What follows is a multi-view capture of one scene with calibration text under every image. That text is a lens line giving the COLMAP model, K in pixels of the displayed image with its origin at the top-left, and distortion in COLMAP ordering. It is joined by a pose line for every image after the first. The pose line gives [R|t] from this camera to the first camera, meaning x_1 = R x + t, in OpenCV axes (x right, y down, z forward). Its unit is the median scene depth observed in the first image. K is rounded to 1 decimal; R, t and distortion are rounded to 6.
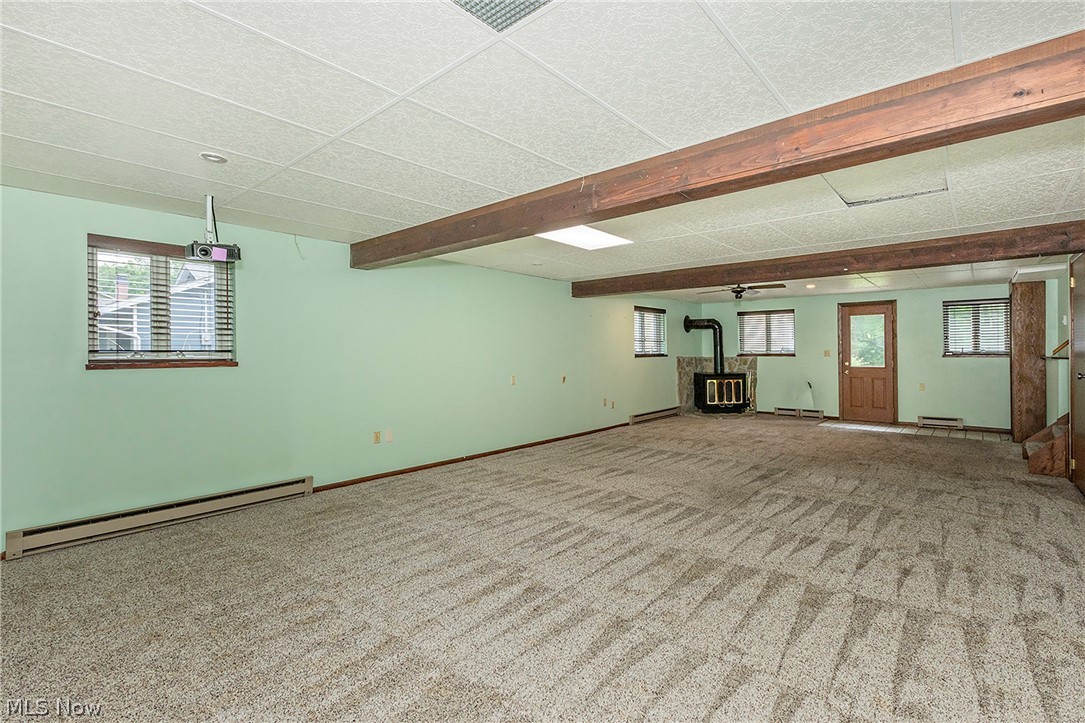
lens RADIAL K [[498.4, 0, 618.7], [0, 498.4, 347.4], [0, 0, 1]] dist [0.001077, -0.002866]
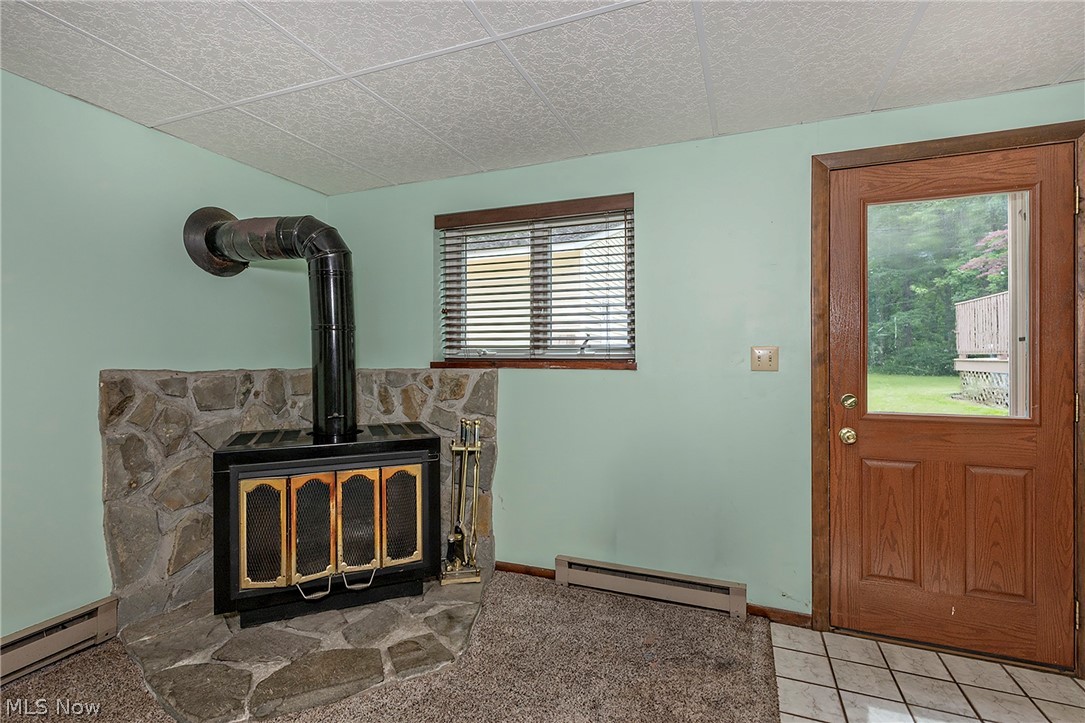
lens RADIAL K [[498.4, 0, 543.2], [0, 498.4, 357.2], [0, 0, 1]] dist [0.001077, -0.002866]
pose [[0.960396, -0.001995, 0.278632, 0.268050], [-0.000597, 0.999957, 0.009216, 0.011374], [-0.278639, -0.009017, 0.960354, 0.865984]]
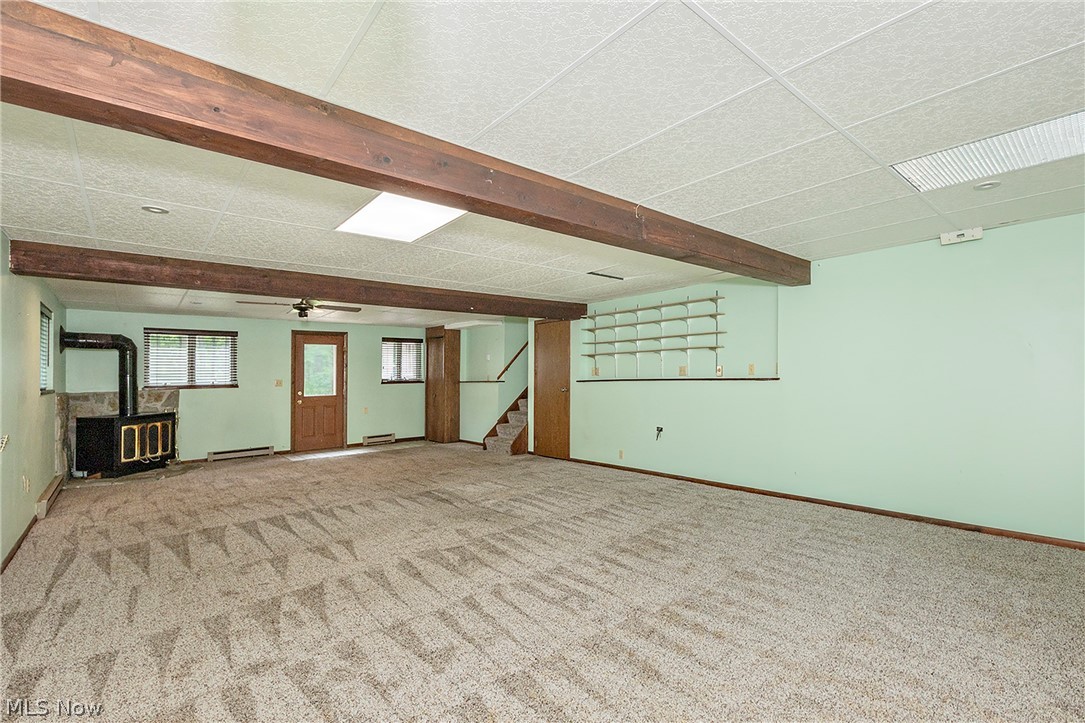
lens RADIAL K [[498.4, 0, 541.5], [0, 498.4, 366.1], [0, 0, 1]] dist [0.001077, -0.002866]
pose [[0.200738, 0.020618, 0.979428, -0.421079], [0.010068, 0.999682, -0.023107, 0.007277], [-0.979593, 0.014500, 0.200466, 0.370093]]
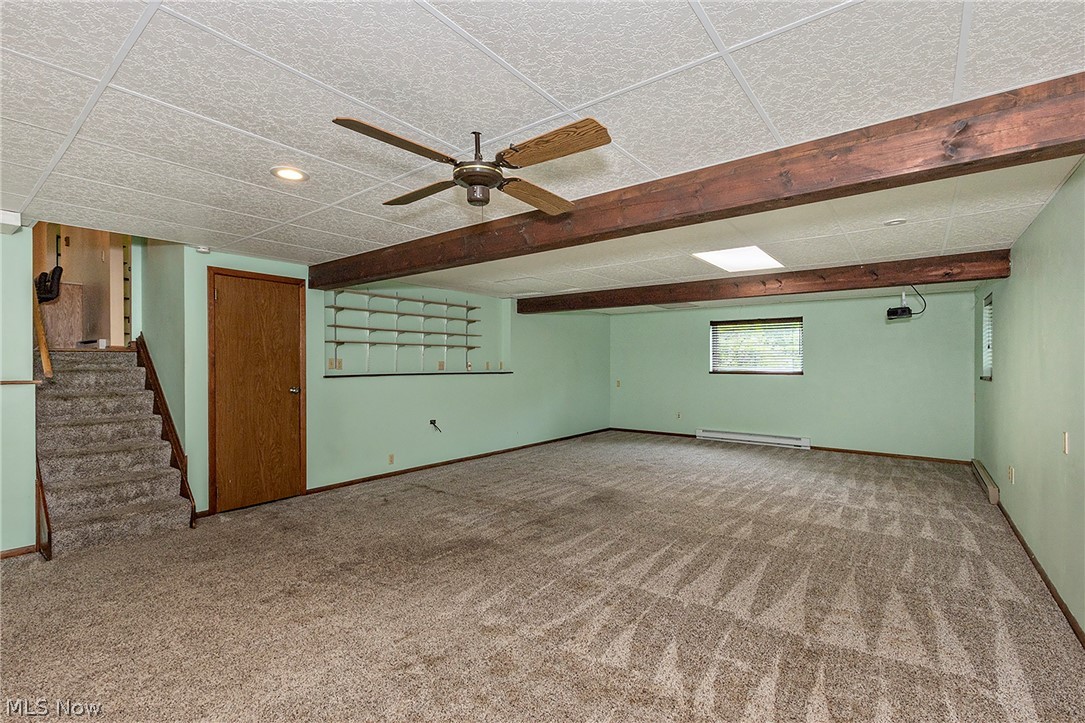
lens RADIAL K [[498.4, 0, 552.3], [0, 498.4, 369.0], [0, 0, 1]] dist [0.001077, -0.002866]
pose [[-0.999939, 0.005667, 0.009489, 0.778021], [0.005623, 0.999973, -0.004681, 0.011601], [-0.009516, -0.004628, -0.999944, 1.911206]]
